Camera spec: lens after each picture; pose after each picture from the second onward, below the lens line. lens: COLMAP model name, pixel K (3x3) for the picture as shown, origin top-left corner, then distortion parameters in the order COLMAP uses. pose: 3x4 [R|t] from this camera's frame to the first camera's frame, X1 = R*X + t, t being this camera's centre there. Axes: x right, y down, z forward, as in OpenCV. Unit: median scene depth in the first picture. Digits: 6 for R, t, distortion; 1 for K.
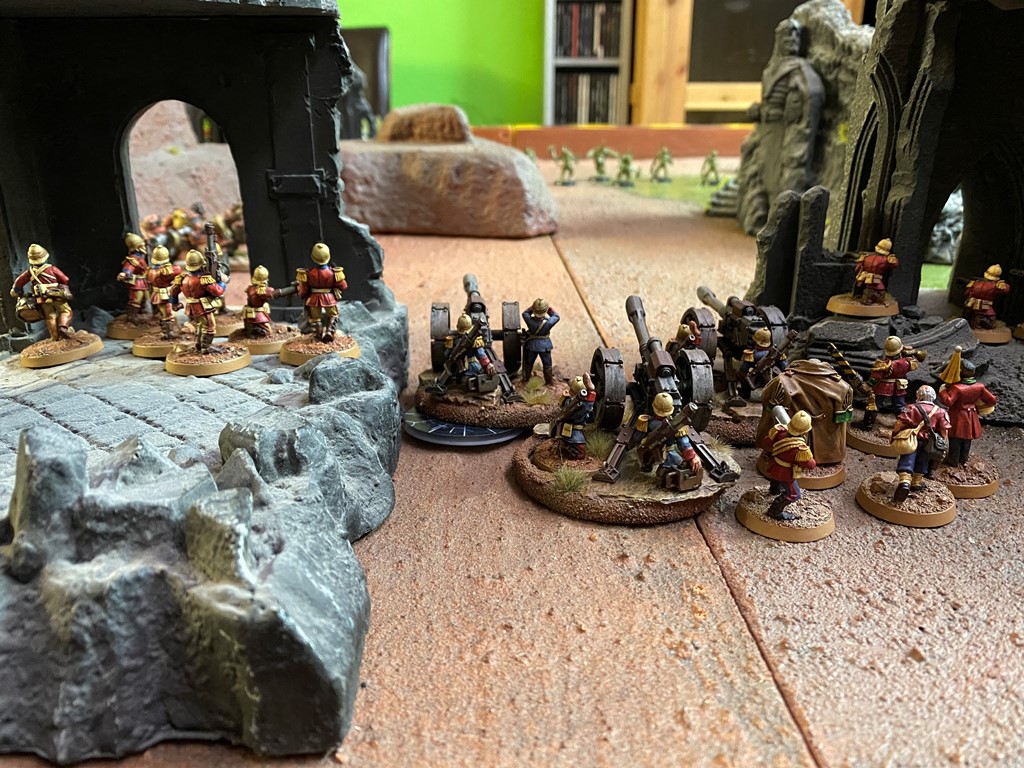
lens RADIAL K [[824.4, 0, 512.0], [0, 824.4, 384.0], [0, 0, 1]] dist [-0.002327, -0.002260]
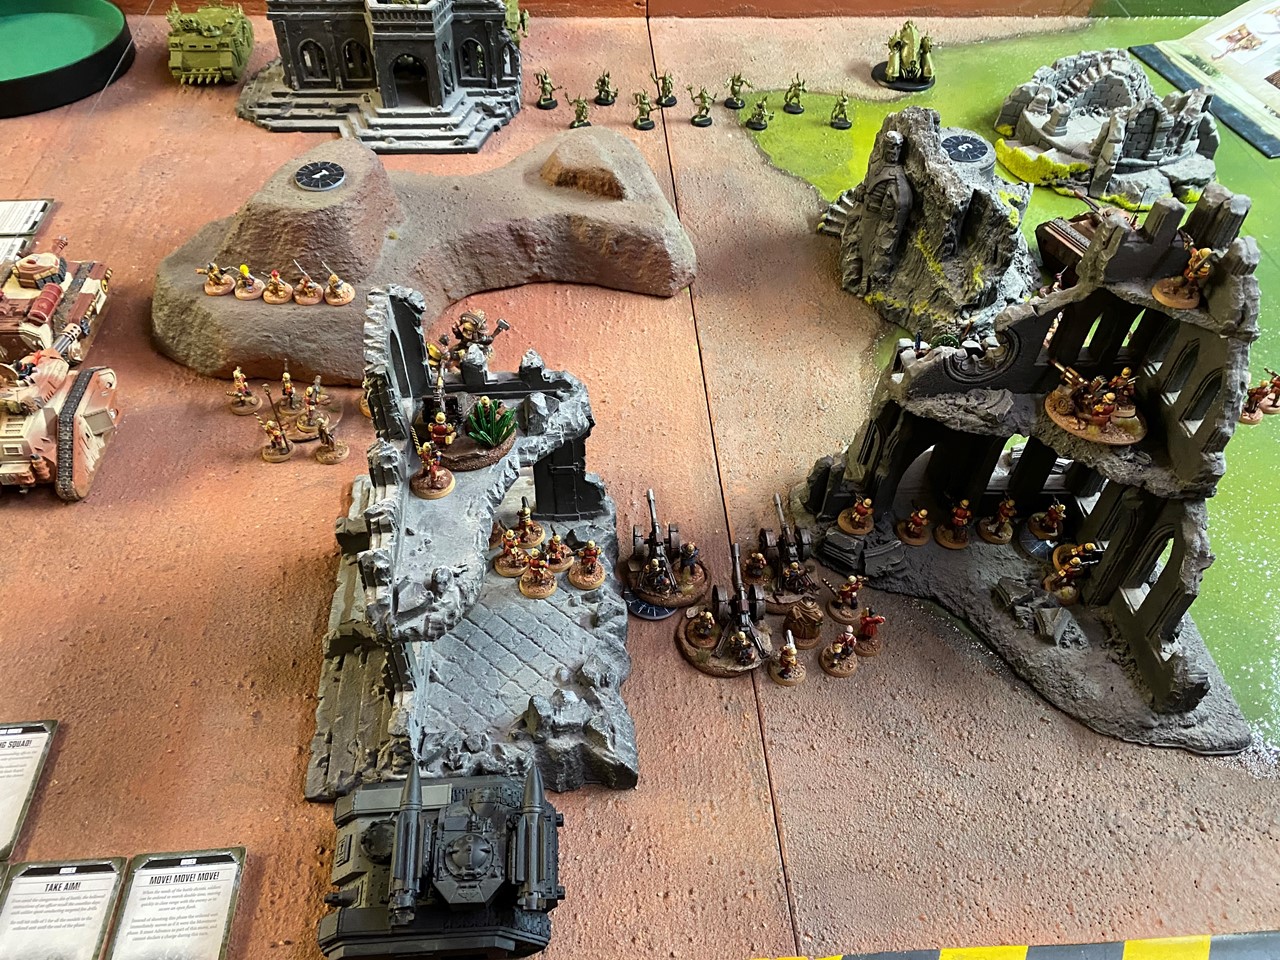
lens RADIAL K [[990.5, 0, 640.0], [0, 990.5, 480.0], [0, 0, 1]] dist [0.060667, -0.000487]
pose [[0.999466, 0.007127, 0.031881, -0.205971], [-0.020474, 0.897127, 0.441299, -1.597951], [-0.025457, -0.441716, 0.896794, -1.371163]]
